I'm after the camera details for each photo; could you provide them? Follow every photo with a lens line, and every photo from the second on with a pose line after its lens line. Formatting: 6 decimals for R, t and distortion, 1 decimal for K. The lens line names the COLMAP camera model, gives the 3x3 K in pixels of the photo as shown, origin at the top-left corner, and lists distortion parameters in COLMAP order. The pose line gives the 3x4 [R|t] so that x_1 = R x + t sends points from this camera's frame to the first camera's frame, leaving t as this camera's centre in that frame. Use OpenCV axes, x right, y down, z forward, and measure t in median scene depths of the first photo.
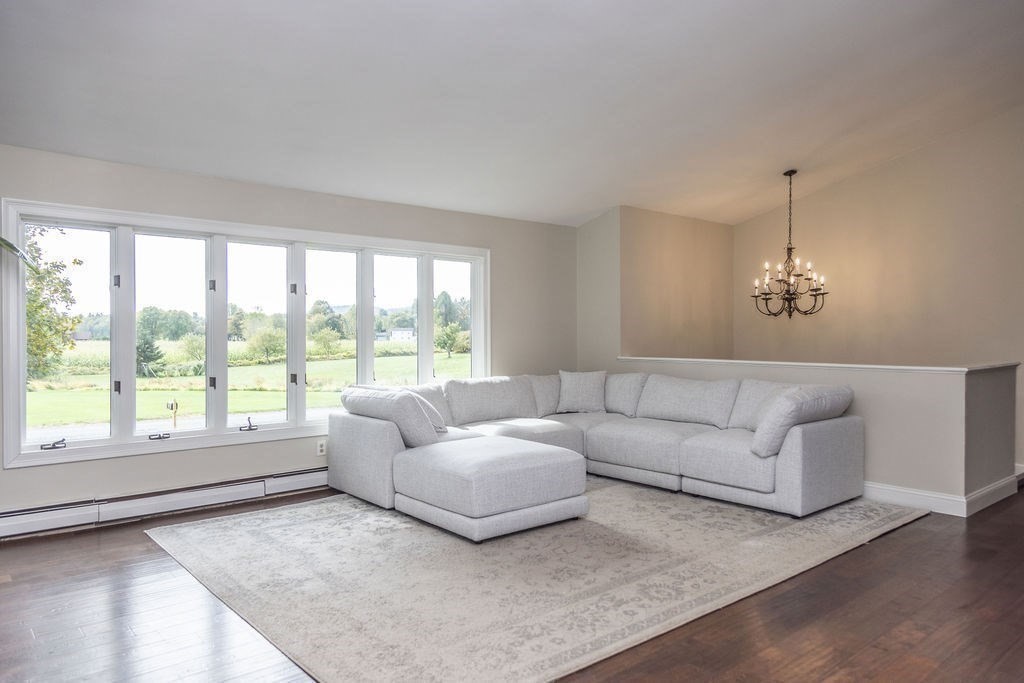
lens RADIAL K [[705.5, 0, 512.0], [0, 705.5, 341.5], [0, 0, 1]] dist [0.006523, 0.004517]
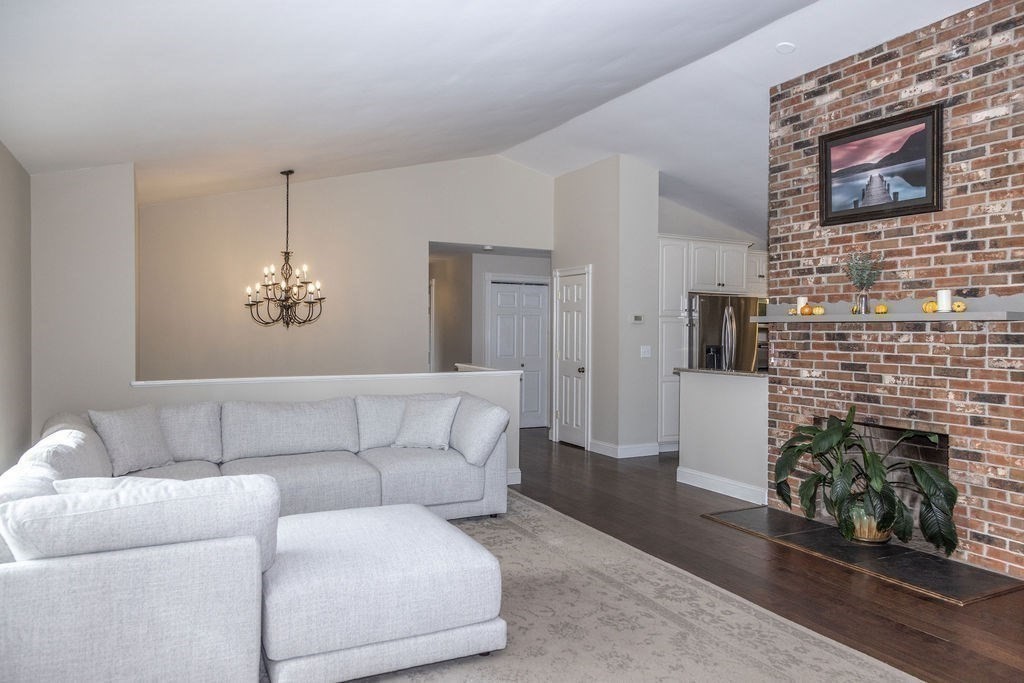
lens RADIAL K [[705.5, 0, 512.0], [0, 705.5, 341.5], [0, 0, 1]] dist [0.006523, 0.004517]
pose [[0.234299, -0.019068, 0.971978, -0.663857], [0.005189, 0.999818, 0.018363, -0.044042], [-0.972151, 0.000741, 0.234355, 0.718578]]
